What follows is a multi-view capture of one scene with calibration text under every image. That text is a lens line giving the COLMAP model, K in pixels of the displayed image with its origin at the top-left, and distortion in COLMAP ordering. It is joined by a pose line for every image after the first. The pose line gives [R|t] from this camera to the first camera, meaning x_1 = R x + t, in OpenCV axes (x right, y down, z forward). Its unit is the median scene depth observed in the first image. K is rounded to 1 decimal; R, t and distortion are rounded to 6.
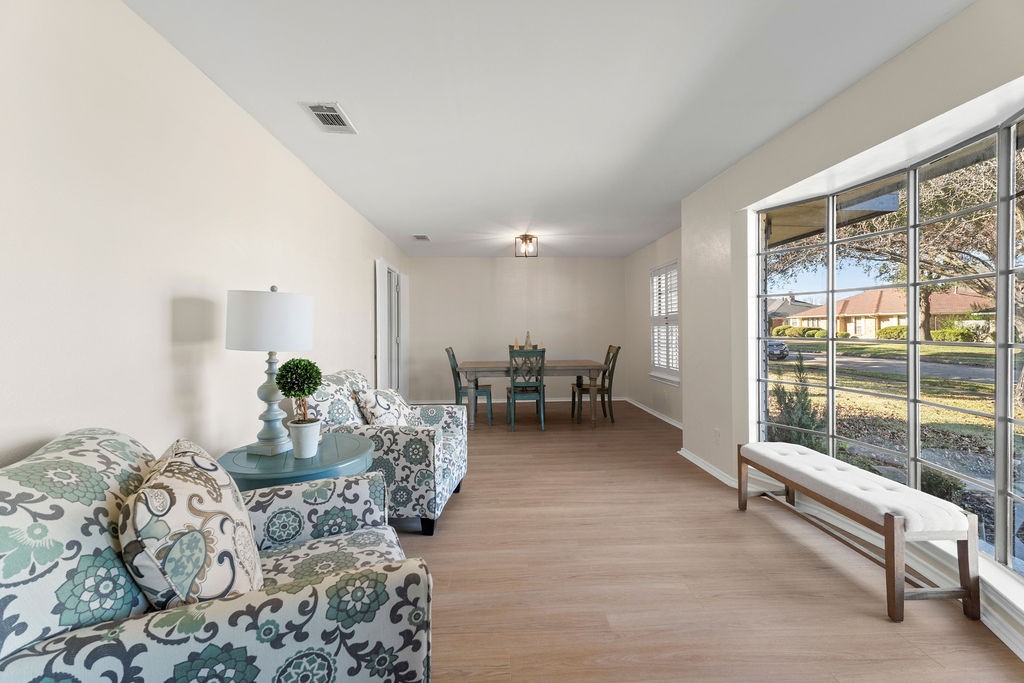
lens RADIAL K [[434.7, 0, 506.2], [0, 434.7, 341.8], [0, 0, 1]] dist [0.000390, -0.000067]
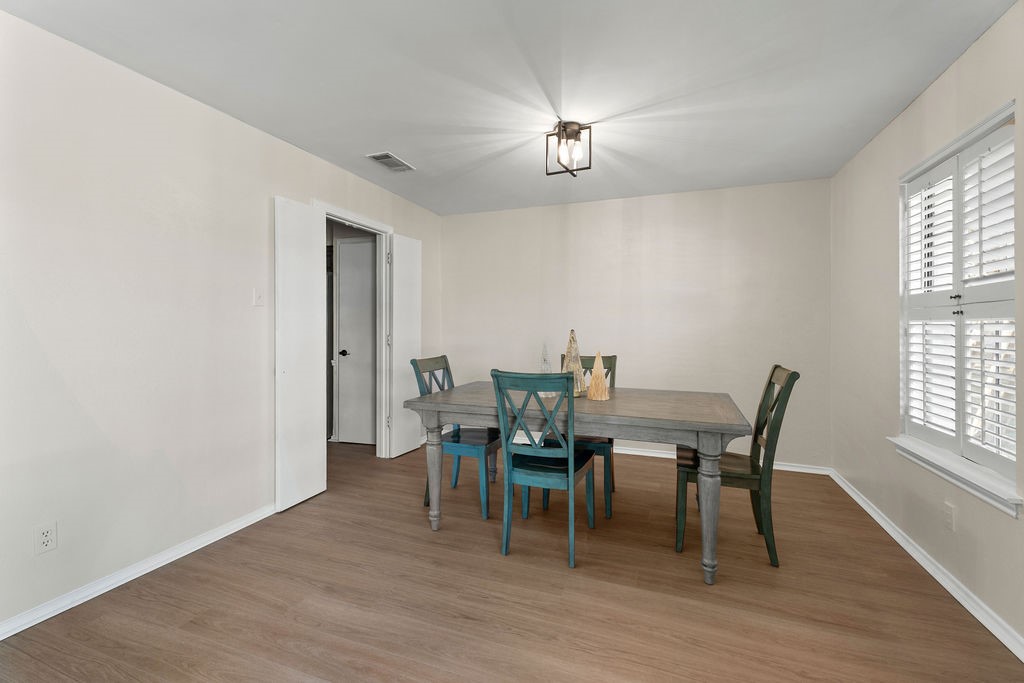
lens RADIAL K [[427.6, 0, 511.5], [0, 427.6, 330.2], [0, 0, 1]] dist [0.000049, 0.000095]
pose [[0.921874, 0.015351, -0.387186, 0.168392], [-0.020174, 0.999761, -0.008395, -0.016970], [0.386965, 0.015550, 0.921963, 0.536811]]
